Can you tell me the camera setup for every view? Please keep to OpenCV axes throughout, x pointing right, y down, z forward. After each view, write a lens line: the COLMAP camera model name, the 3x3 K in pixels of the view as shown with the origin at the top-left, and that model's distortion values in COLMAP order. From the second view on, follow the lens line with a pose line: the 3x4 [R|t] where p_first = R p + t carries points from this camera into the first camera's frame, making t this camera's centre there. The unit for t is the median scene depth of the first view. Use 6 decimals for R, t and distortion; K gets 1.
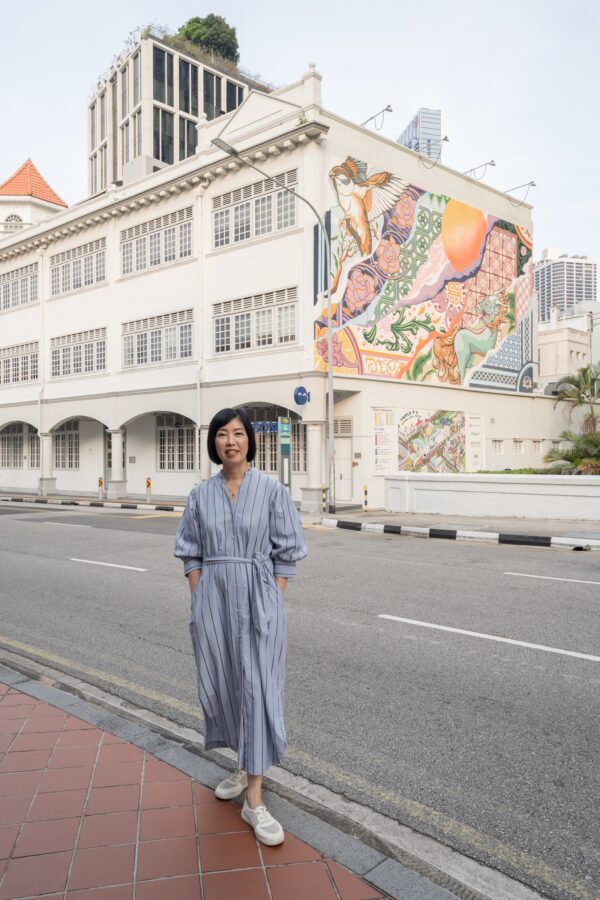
lens RADIAL K [[606.6, 0, 300.0], [0, 606.6, 450.0], [0, 0, 1]] dist [0.005131, 0.001029]
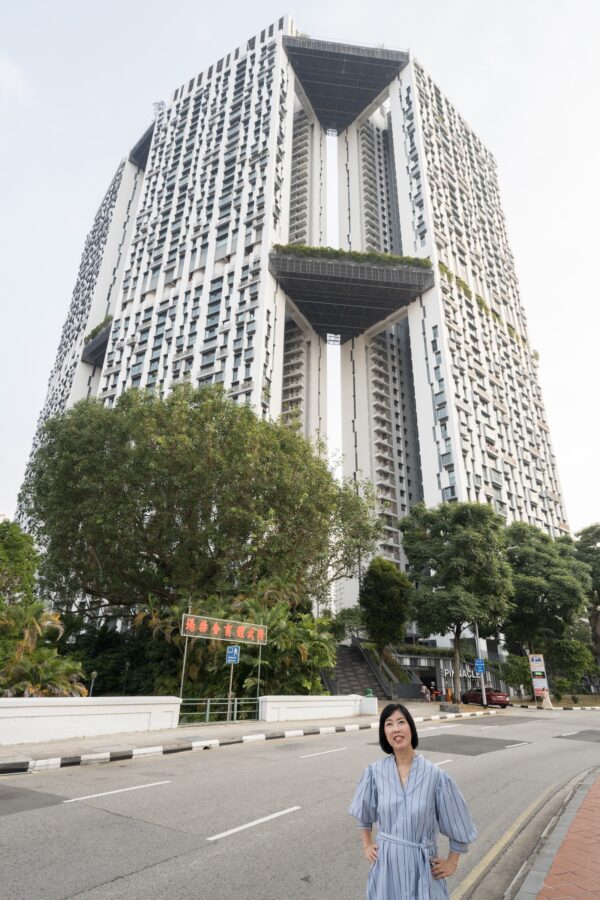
lens RADIAL K [[512.7, 0, 300.0], [0, 512.7, 450.0], [0, 0, 1]] dist [-0.000657, -0.000303]
pose [[-0.158466, 0.417049, 0.894963, -0.896956], [-0.029929, 0.903971, -0.426546, 0.019245], [-0.986911, -0.094379, -0.130767, 0.829049]]
